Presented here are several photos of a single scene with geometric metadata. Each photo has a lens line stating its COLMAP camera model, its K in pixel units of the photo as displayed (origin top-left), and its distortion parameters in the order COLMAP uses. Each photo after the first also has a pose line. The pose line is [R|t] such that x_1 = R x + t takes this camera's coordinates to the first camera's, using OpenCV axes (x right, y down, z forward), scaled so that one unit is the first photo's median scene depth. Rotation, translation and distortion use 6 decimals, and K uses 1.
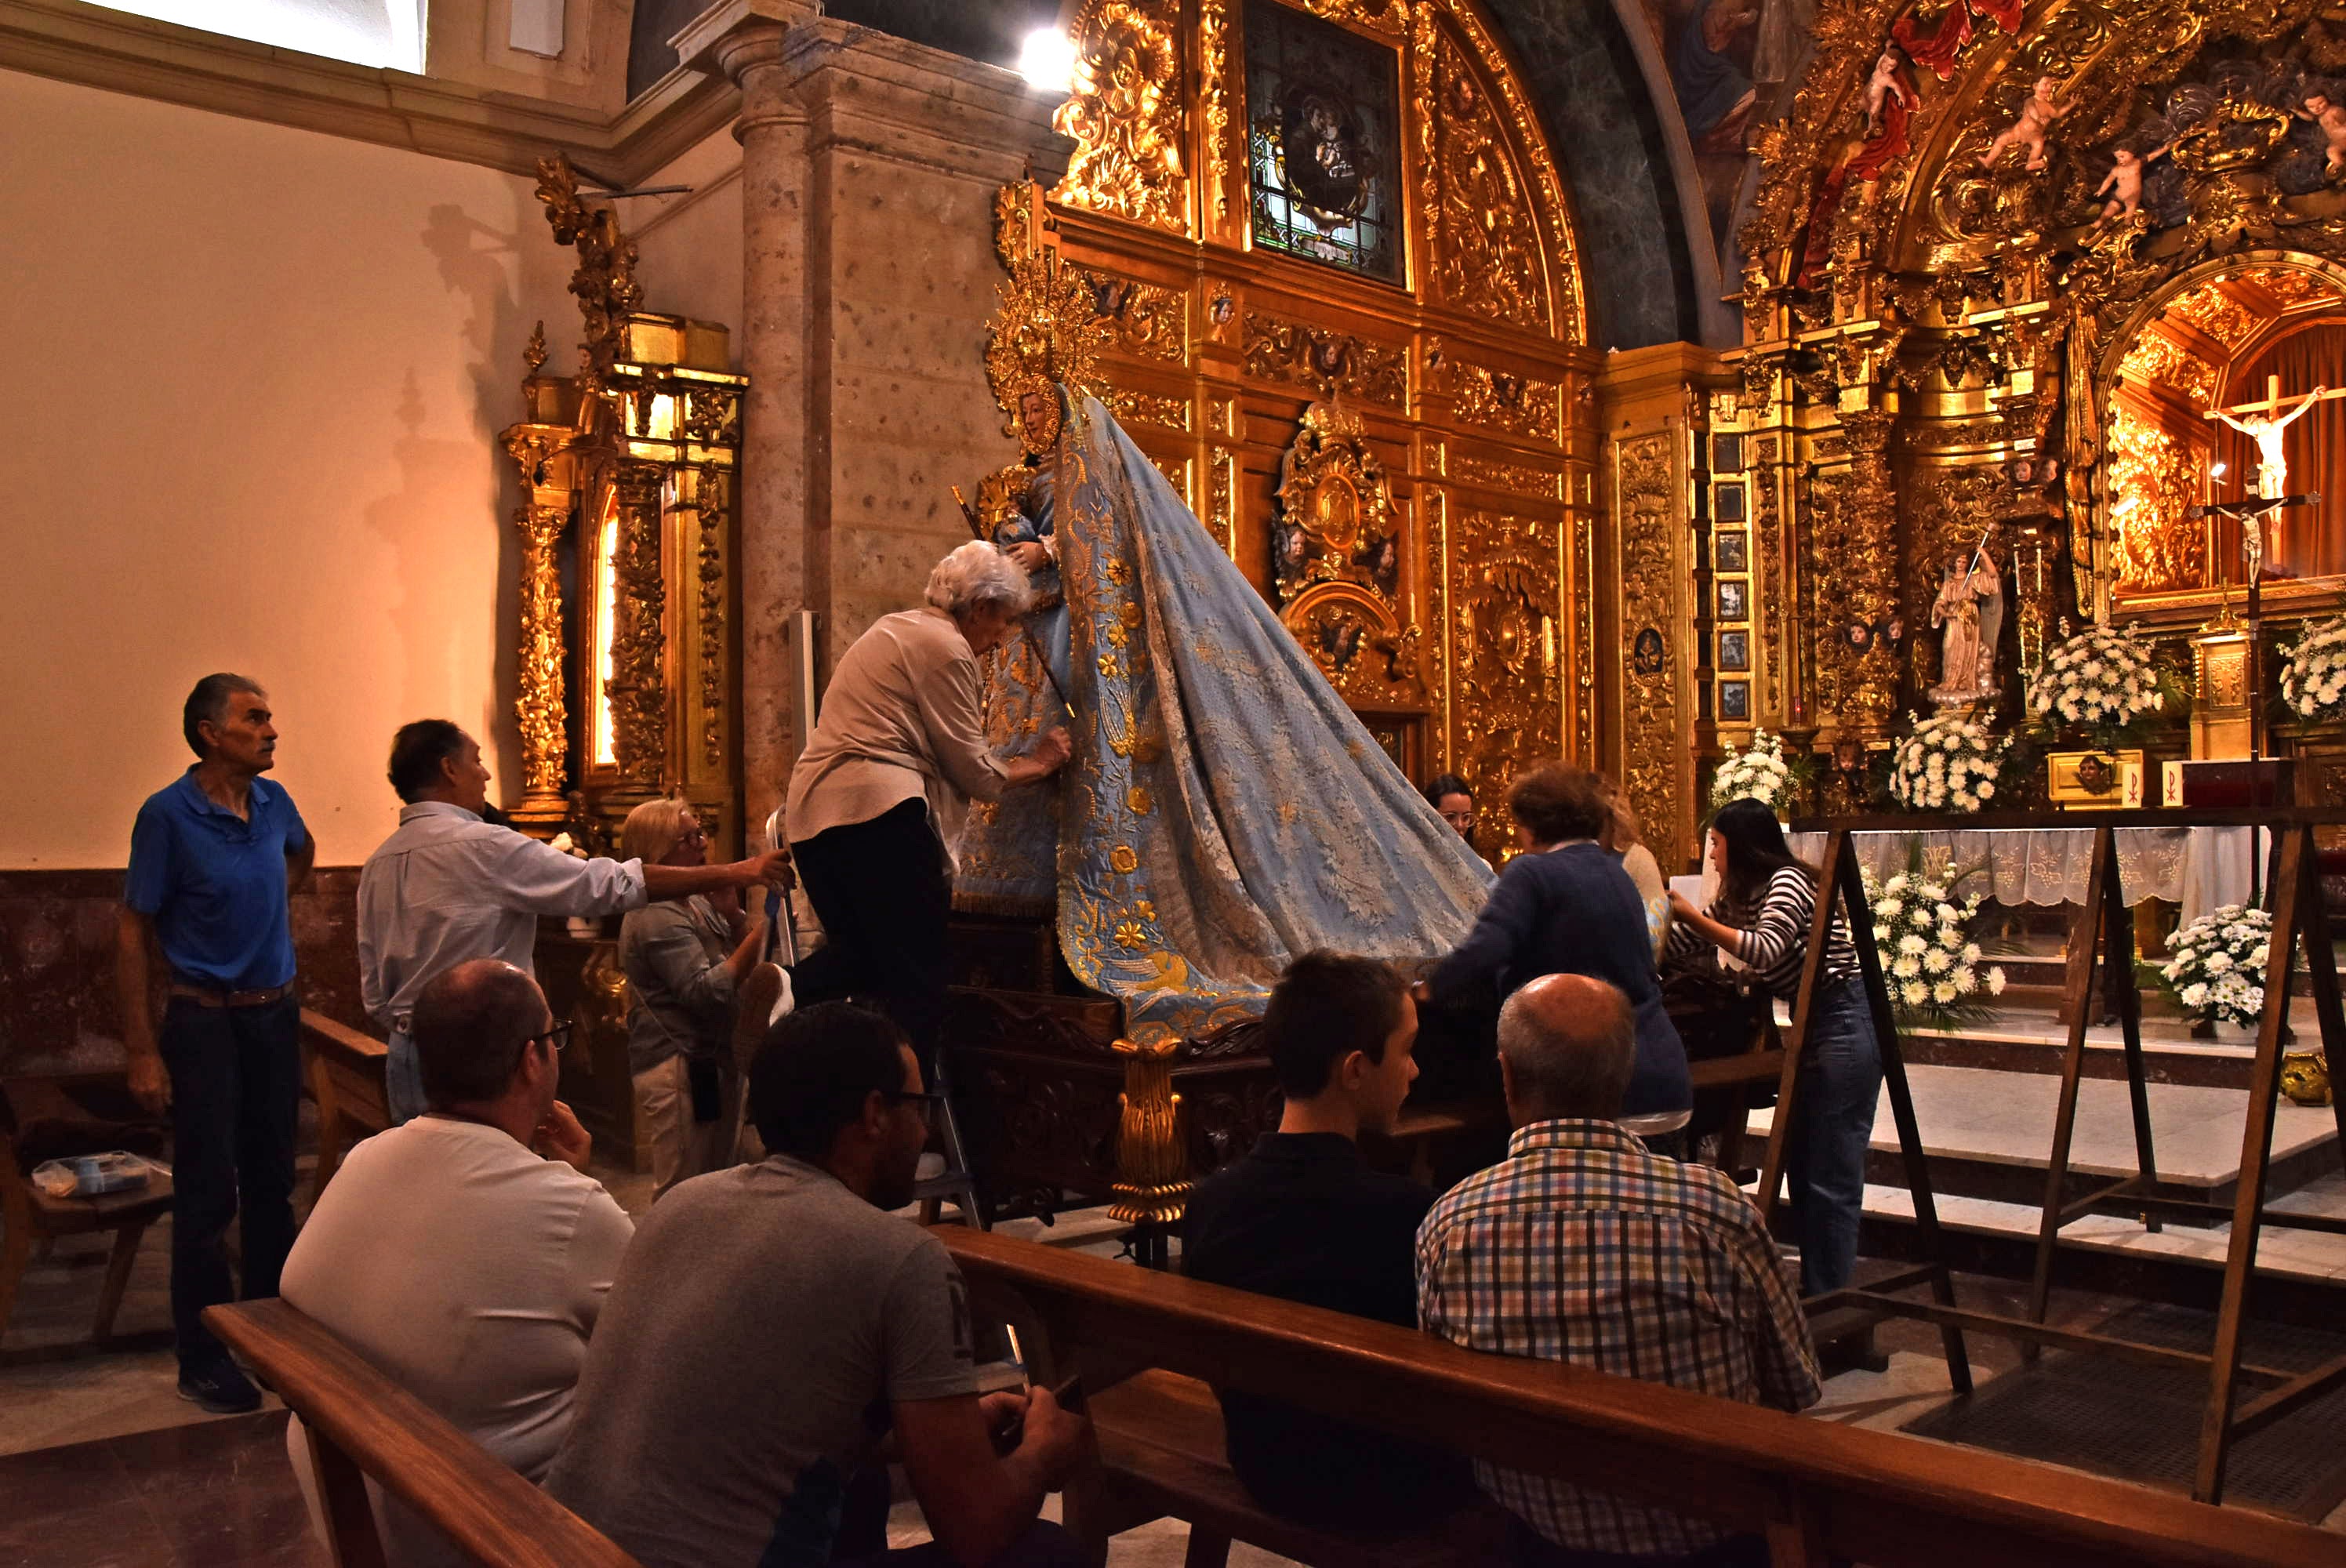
lens RADIAL K [[1883.7, 0, 1142.9], [0, 1883.7, 848.8], [0, 0, 1]] dist [-0.160615, 0.131411]
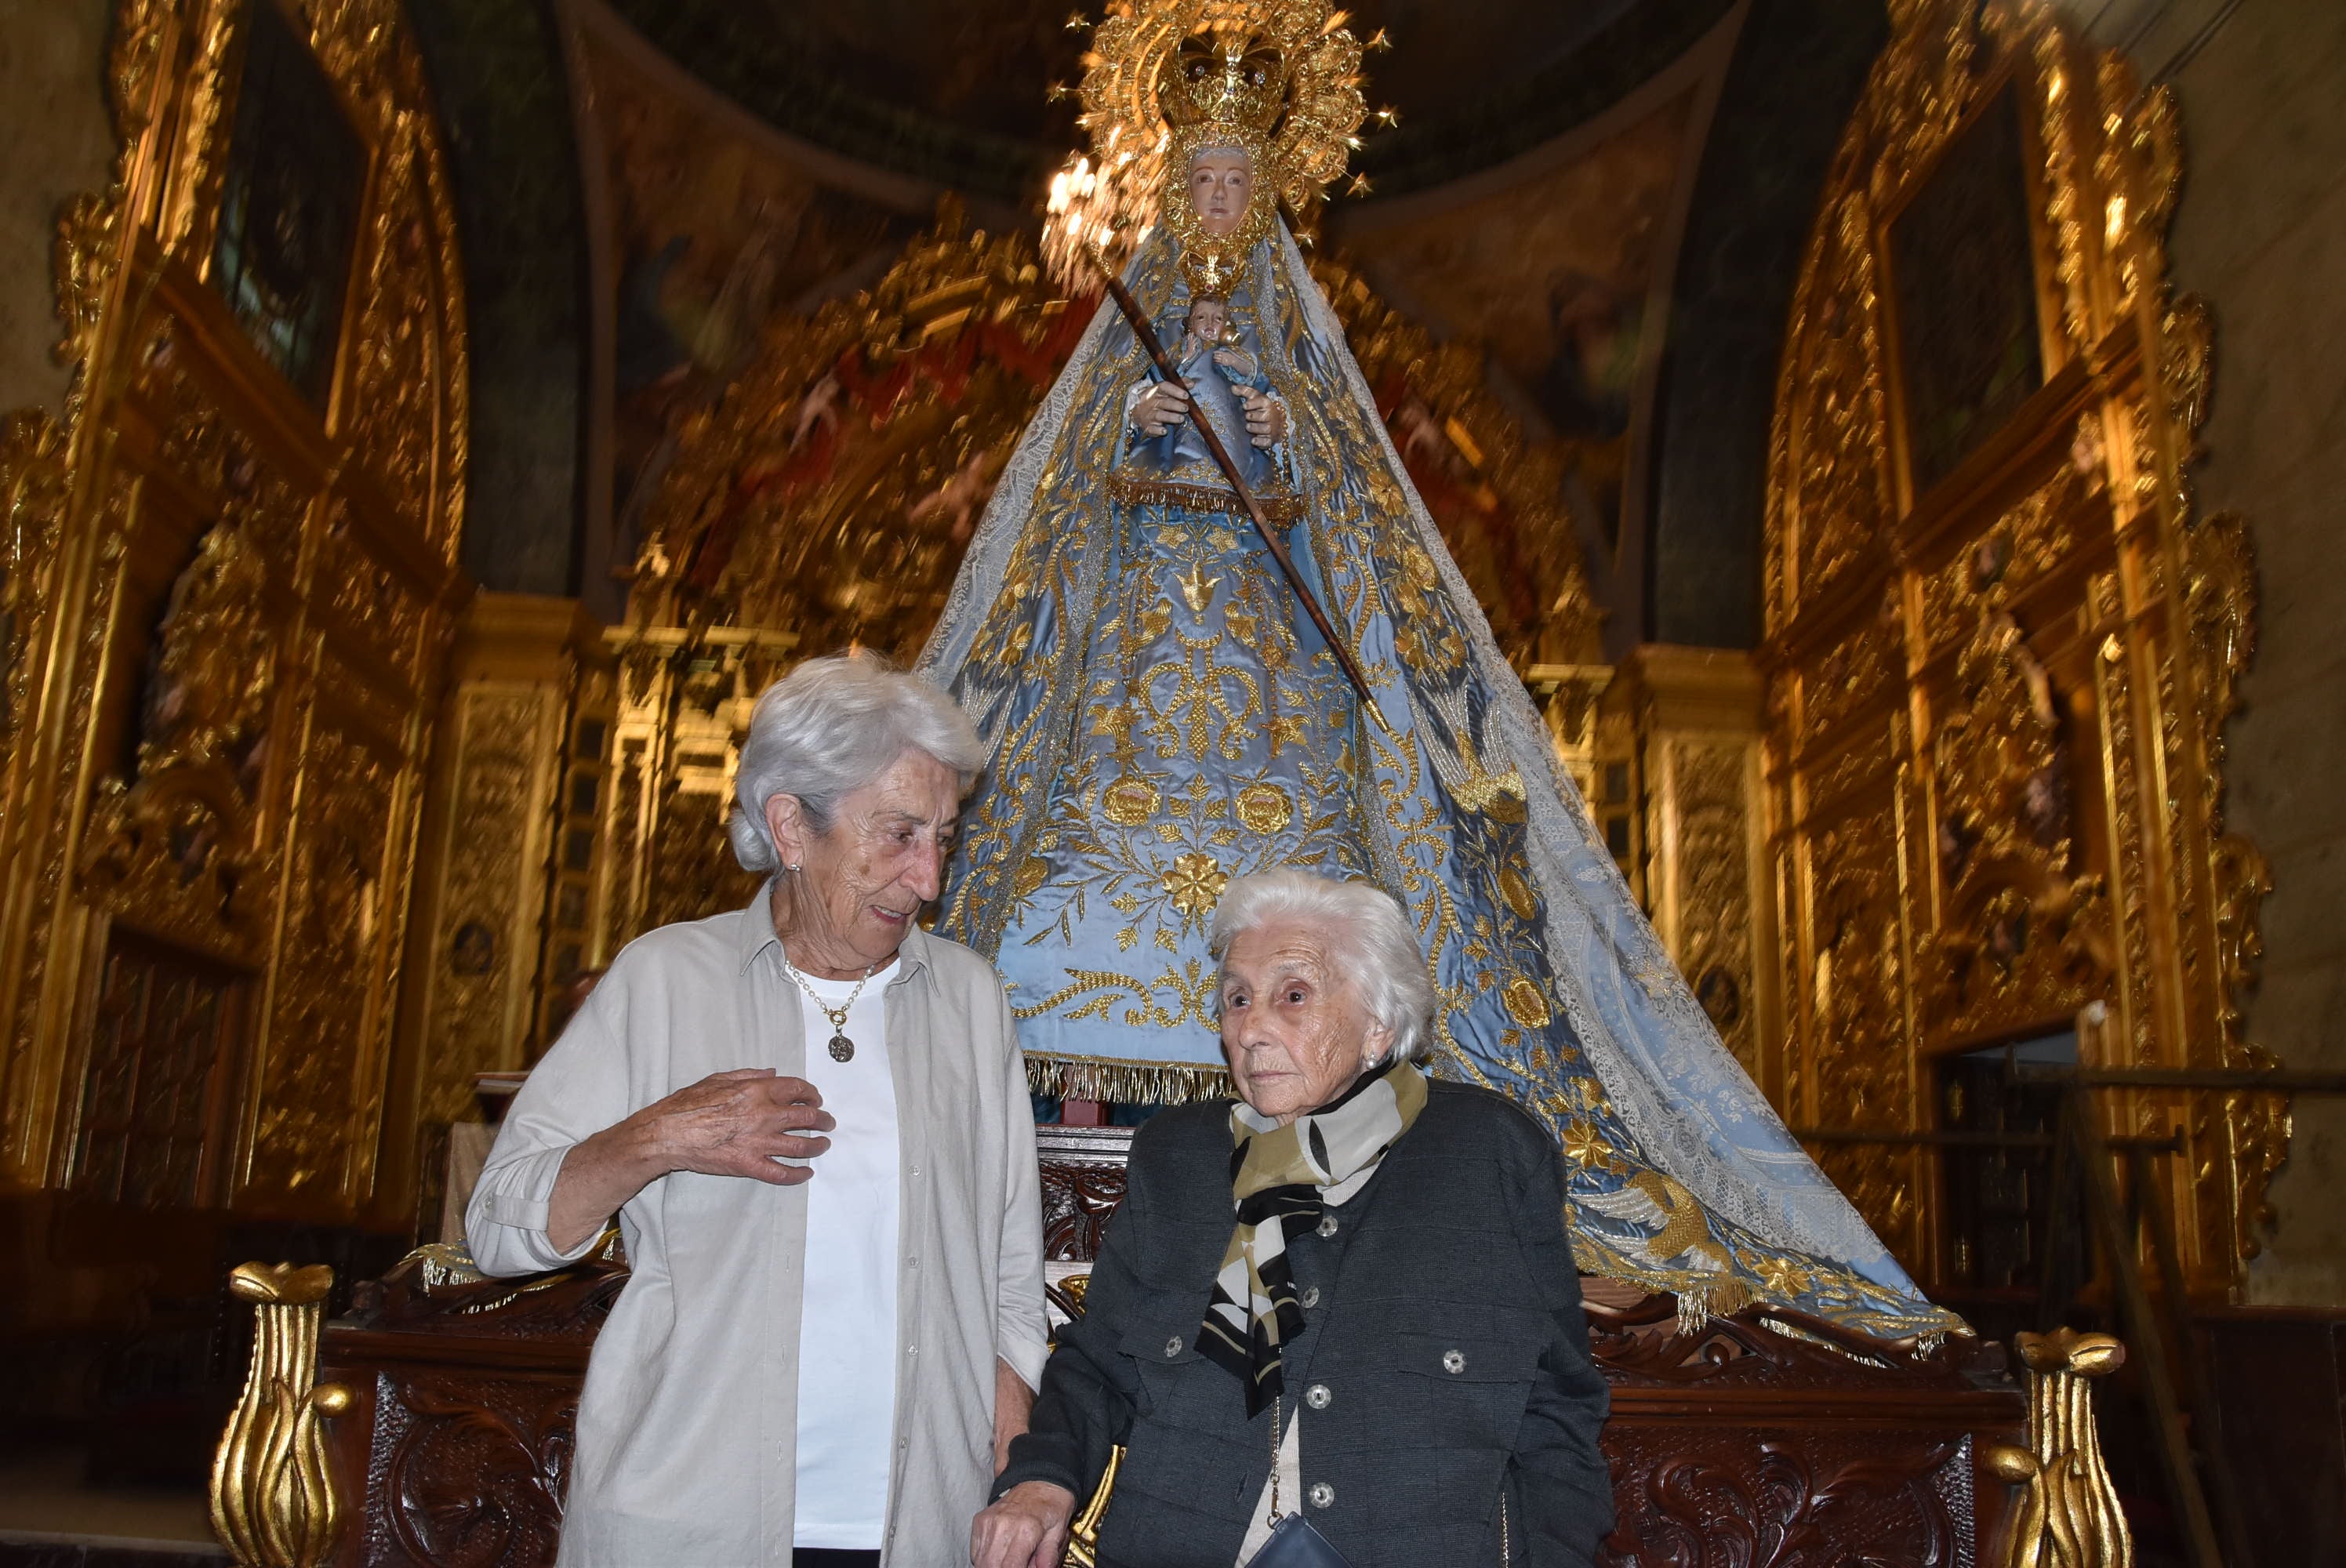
lens RADIAL K [[1867.6, 0, 1147.1], [0, 1867.6, 842.9], [0, 0, 1]] dist [-0.151731, 0.105071]
pose [[0.629054, 0.213955, 0.747338, -0.175651], [-0.045518, 0.969866, -0.239349, 0.032655], [-0.776027, 0.116546, 0.619837, 0.290738]]
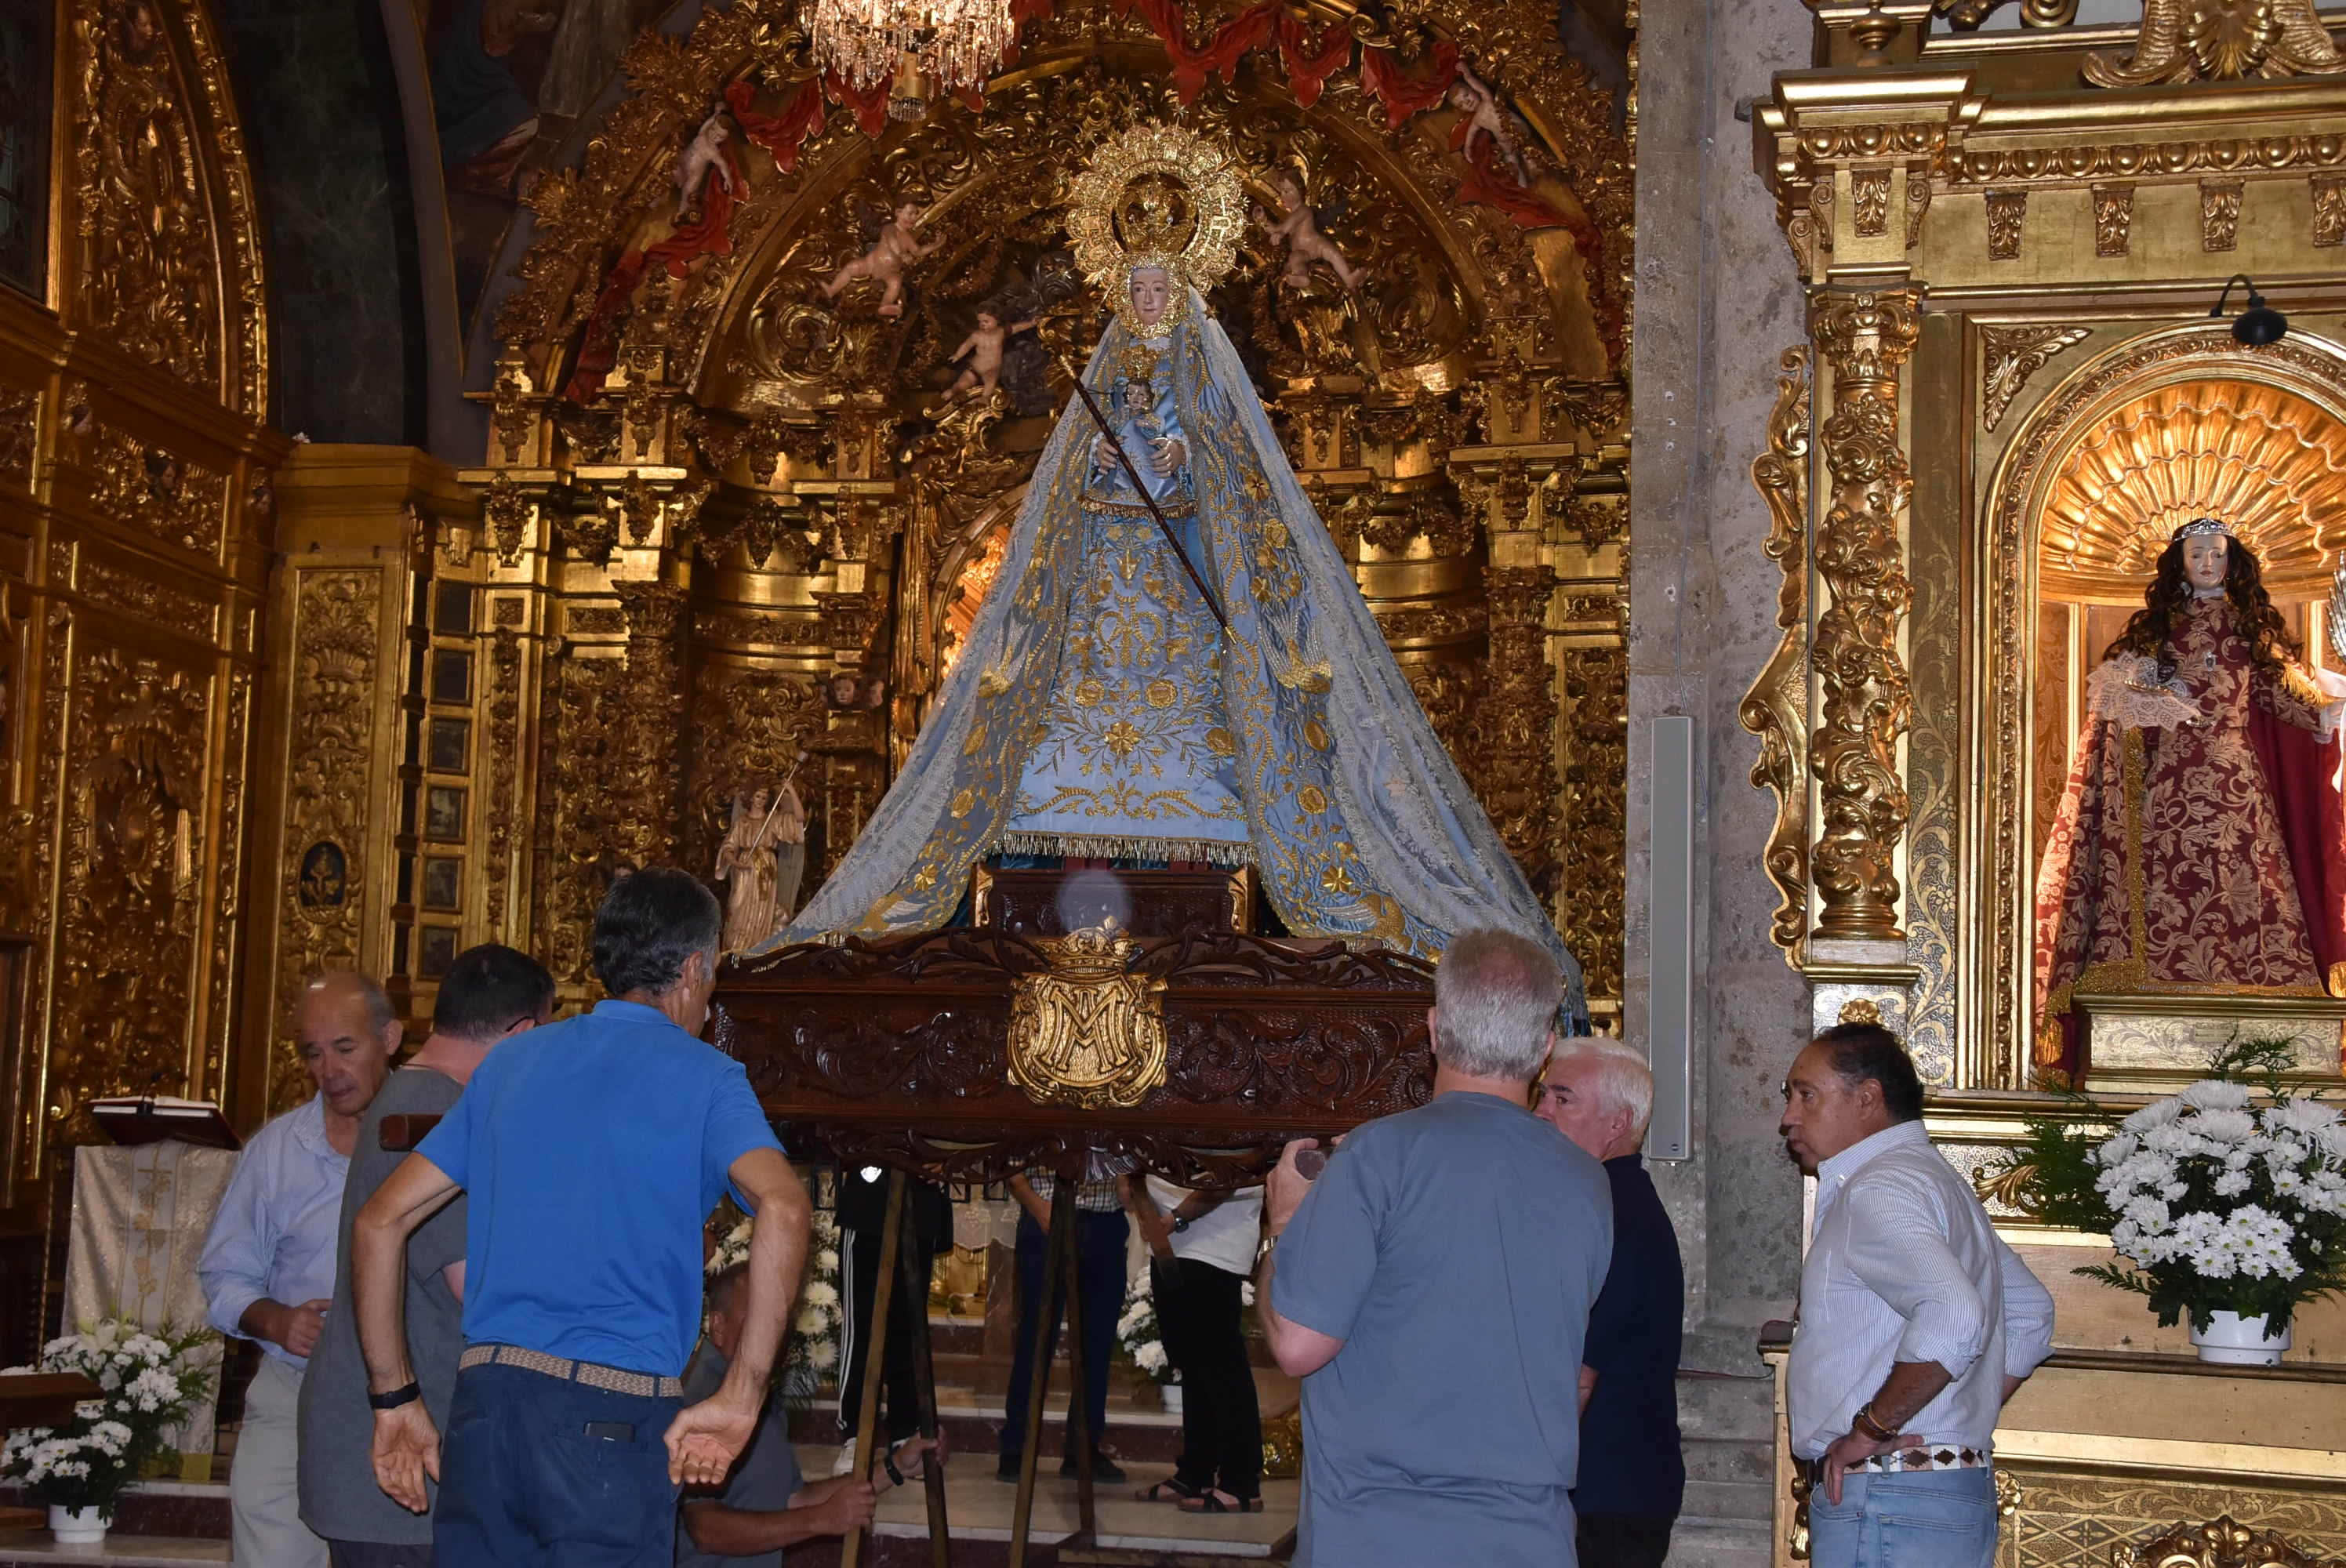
lens RADIAL K [[3012.4, 0, 1122.6], [0, 3012.4, 874.4], [0, 0, 1]] dist [0.051680, 0.000000]
pose [[0.787790, 0.092285, 0.608992, -0.206023], [-0.036395, 0.993959, -0.103541, 0.001084], [-0.614868, 0.059405, 0.786389, -0.089485]]
